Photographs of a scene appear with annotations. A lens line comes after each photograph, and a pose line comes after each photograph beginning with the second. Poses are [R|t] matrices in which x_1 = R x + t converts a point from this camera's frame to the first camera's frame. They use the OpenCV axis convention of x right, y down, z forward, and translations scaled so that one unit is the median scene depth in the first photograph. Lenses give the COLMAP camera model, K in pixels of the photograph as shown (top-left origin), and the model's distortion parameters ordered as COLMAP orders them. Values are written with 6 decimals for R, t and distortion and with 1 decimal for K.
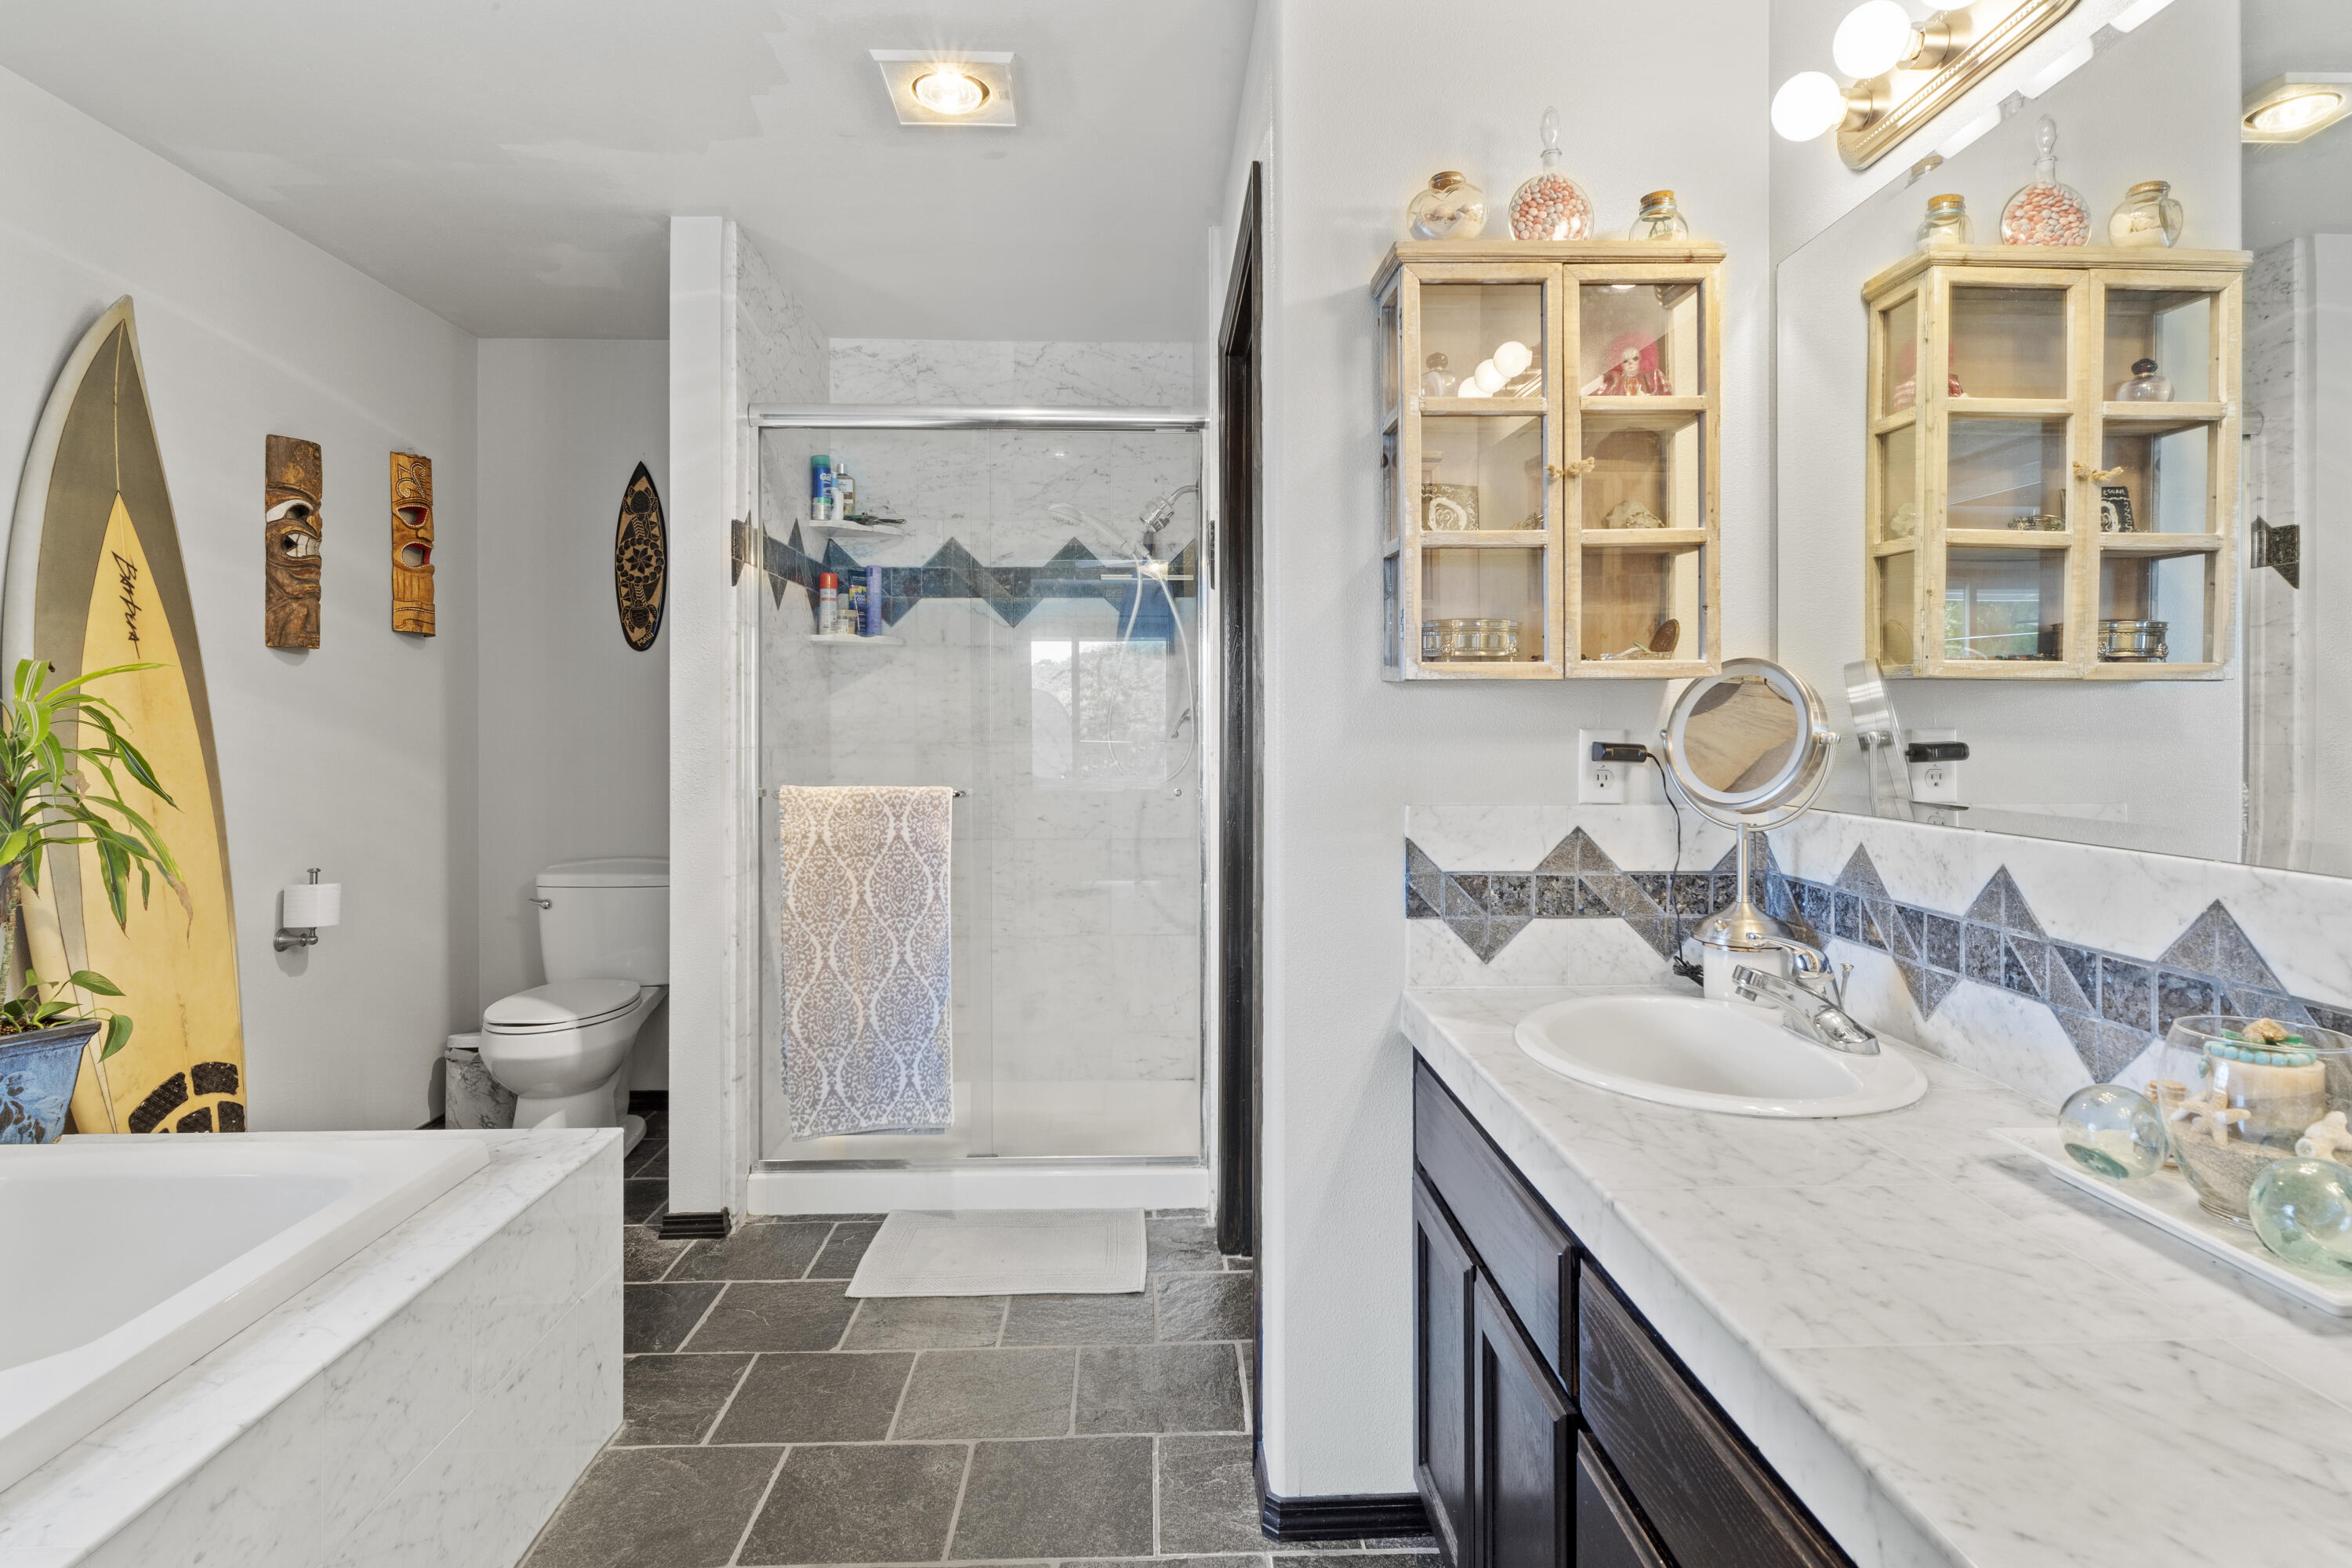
lens RADIAL K [[1225.3, 0, 1183.1], [0, 1225.3, 729.6], [0, 0, 1]] dist [-0.001108, 0.000432]
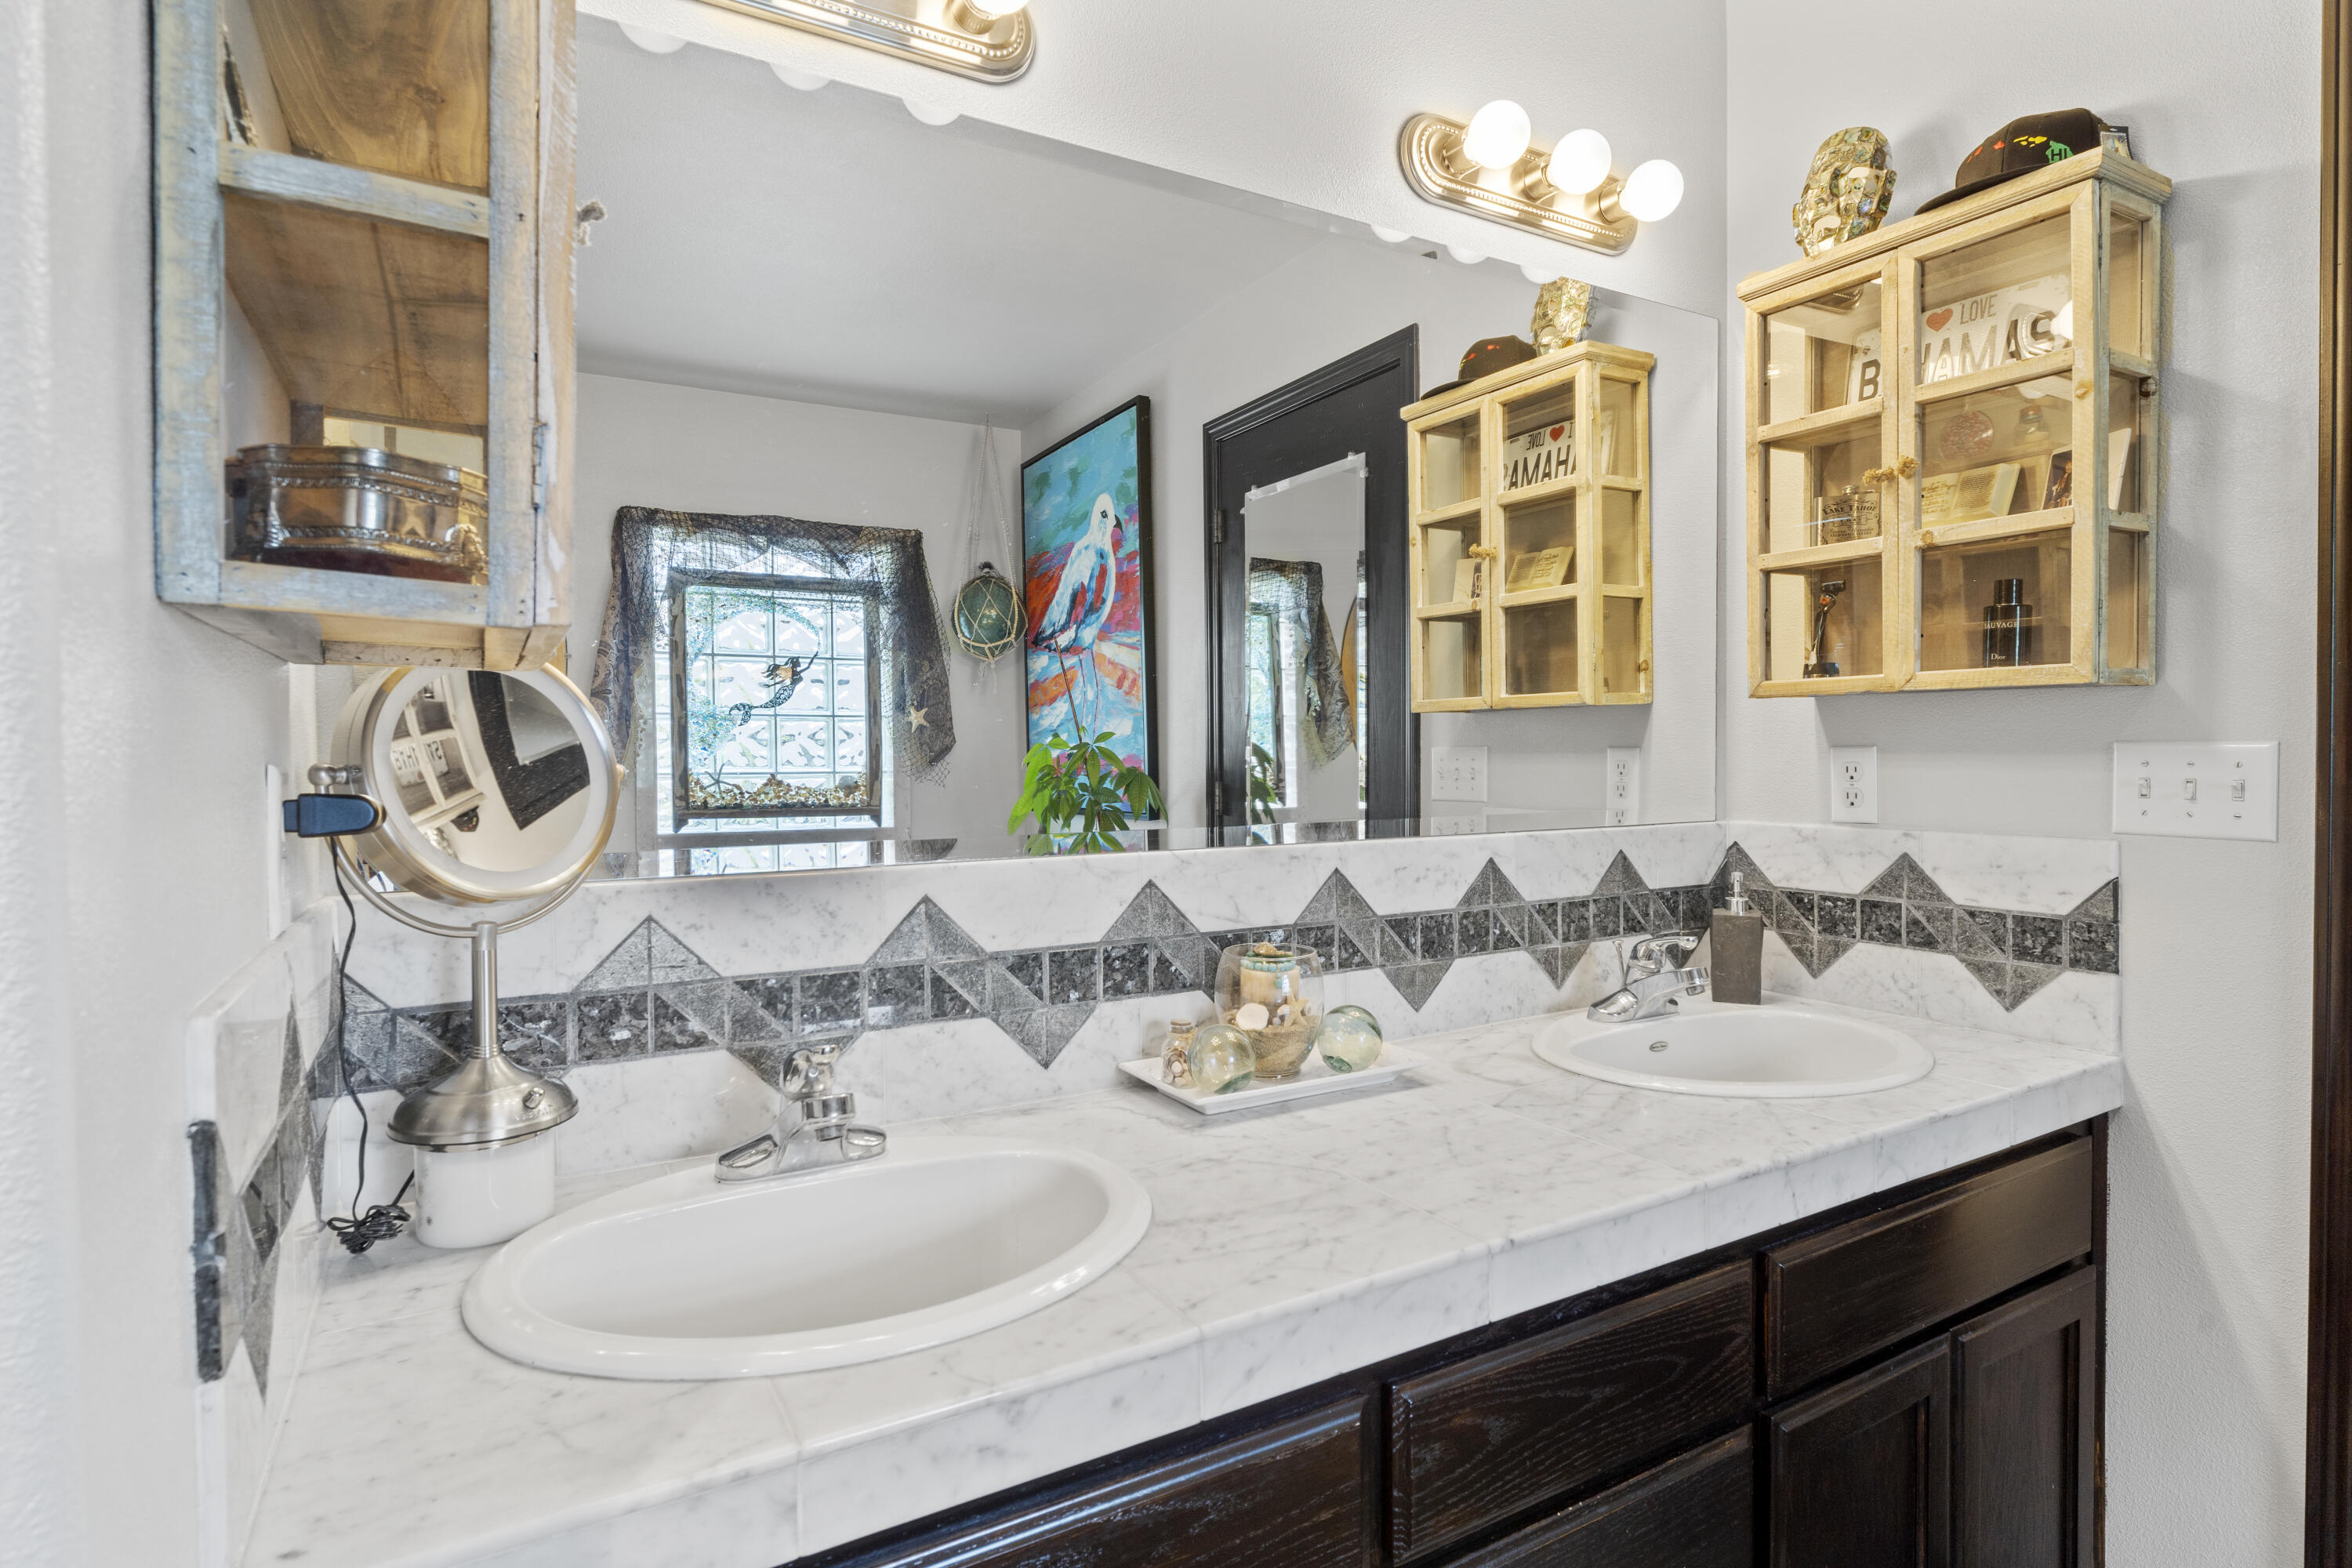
lens RADIAL K [[1225.3, 0, 1175.2], [0, 1225.3, 769.9], [0, 0, 1]] dist [-0.001108, 0.000432]
pose [[-0.481514, -0.006005, 0.876418, -0.335604], [0.012225, 0.999833, 0.013567, 0.000148], [-0.876353, 0.017247, -0.481360, 1.554517]]
